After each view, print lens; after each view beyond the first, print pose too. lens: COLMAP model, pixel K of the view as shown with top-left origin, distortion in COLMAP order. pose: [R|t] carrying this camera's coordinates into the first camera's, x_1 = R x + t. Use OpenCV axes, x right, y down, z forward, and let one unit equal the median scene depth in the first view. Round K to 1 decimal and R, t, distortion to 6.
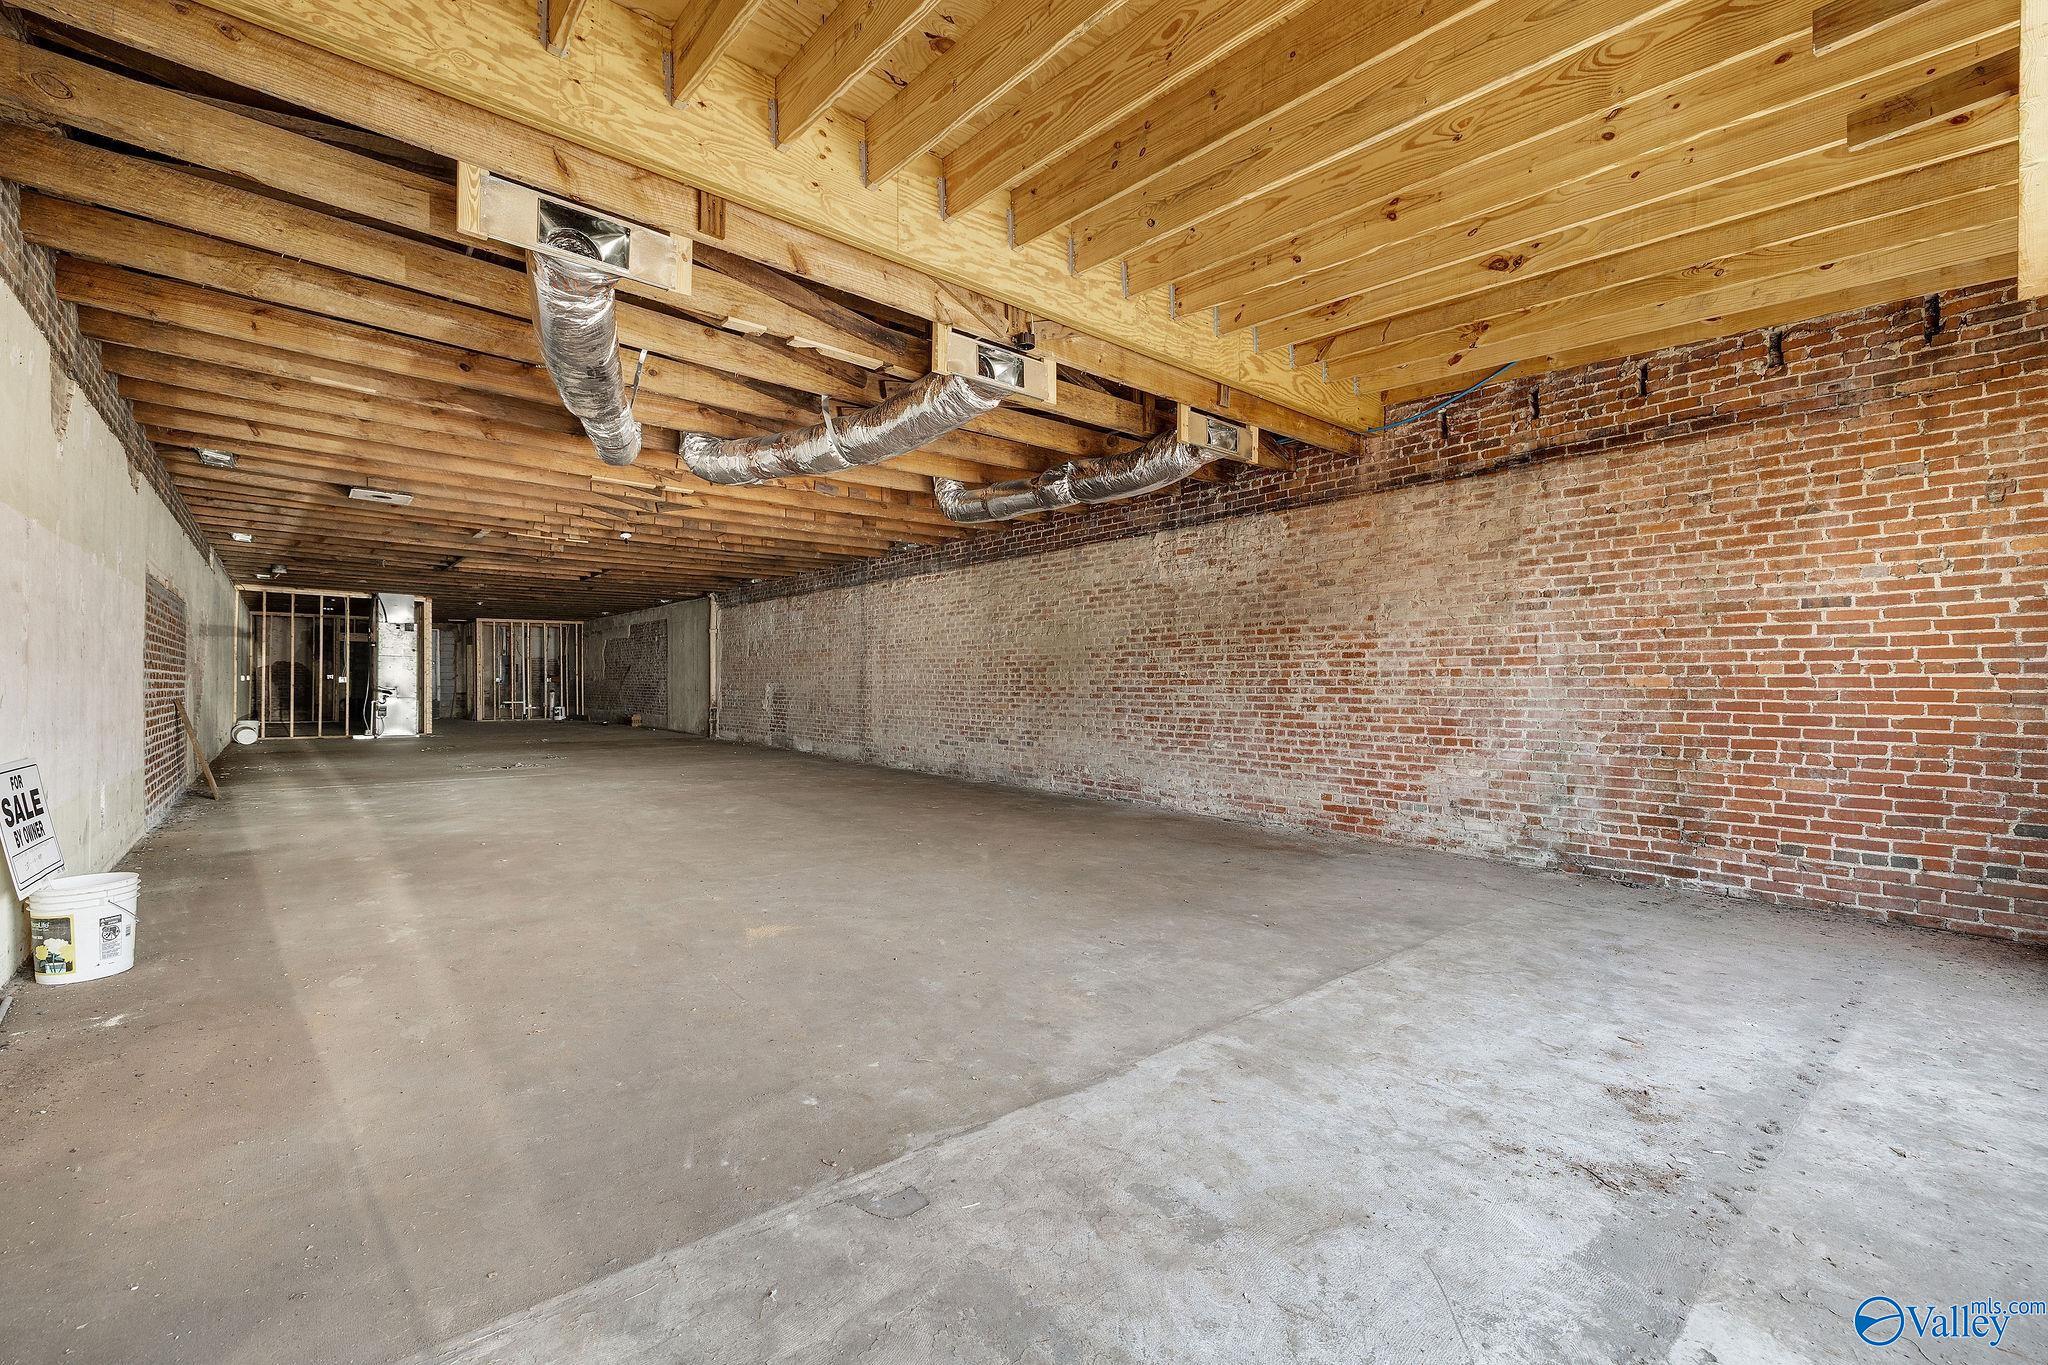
lens RADIAL K [[859.8, 0, 1015.8], [0, 859.8, 682.1], [0, 0, 1]] dist [0.000703, -0.000211]
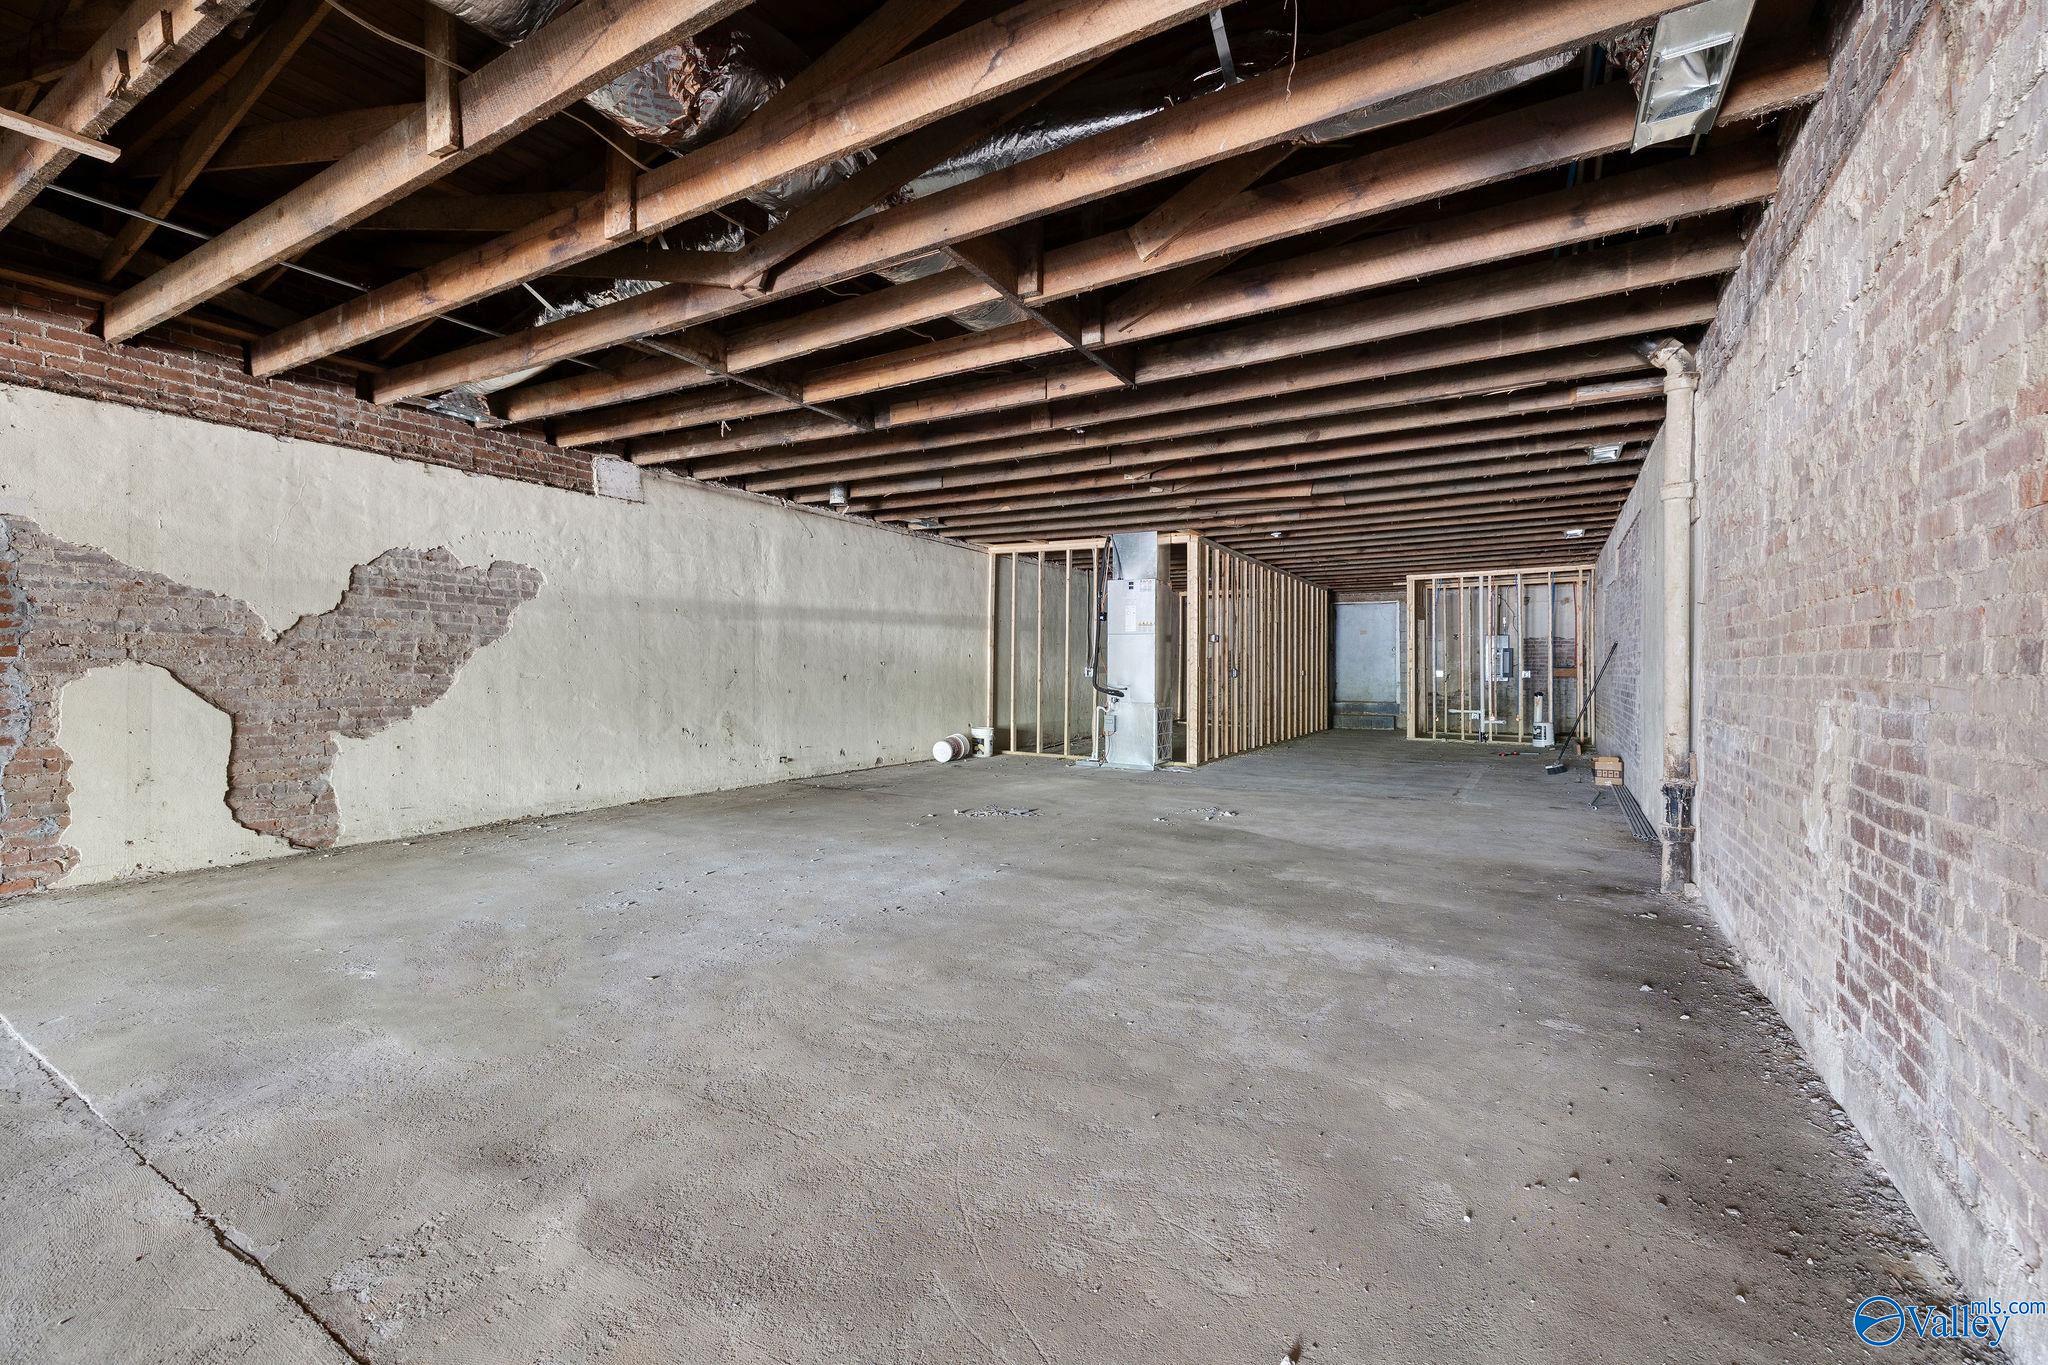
lens RADIAL K [[859.8, 0, 1028.7], [0, 859.8, 667.9], [0, 0, 1]] dist [0.000703, -0.000211]
pose [[0.328953, -0.003307, -0.944341, -0.883116], [-0.005947, 0.999967, -0.005573, -0.009952], [0.944328, 0.007450, 0.328922, 3.776436]]
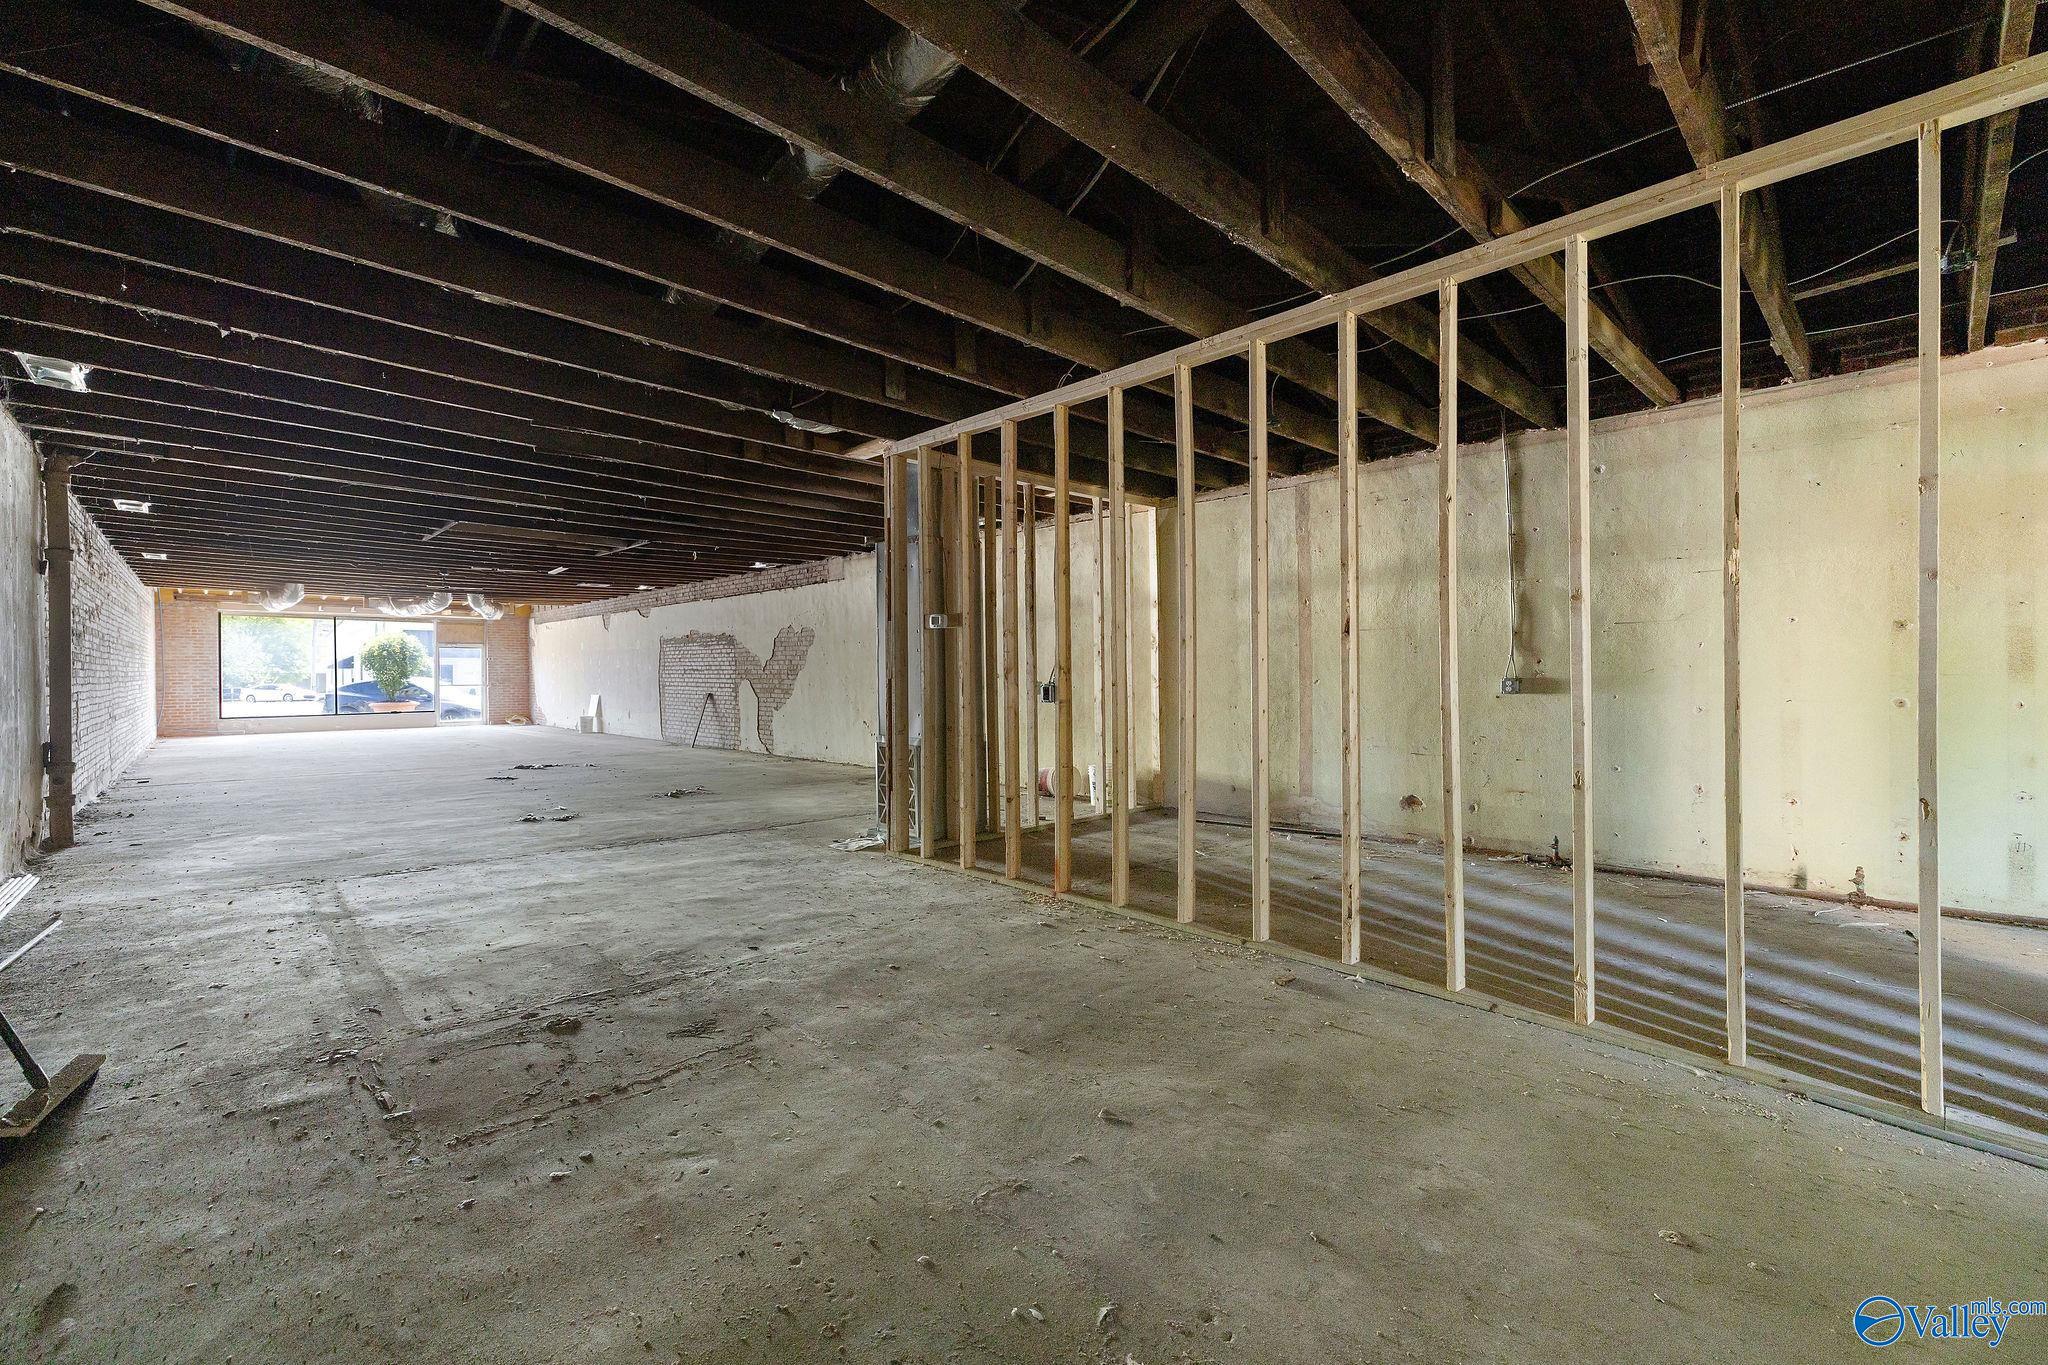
lens RADIAL K [[859.8, 0, 1028.5], [0, 859.8, 682.0], [0, 0, 1]] dist [0.000703, -0.000211]
pose [[-0.998775, -0.000803, -0.049467, -4.057621], [-0.001093, 0.999982, 0.005836, -0.032836], [0.049461, 0.005883, -0.998759, 7.329103]]
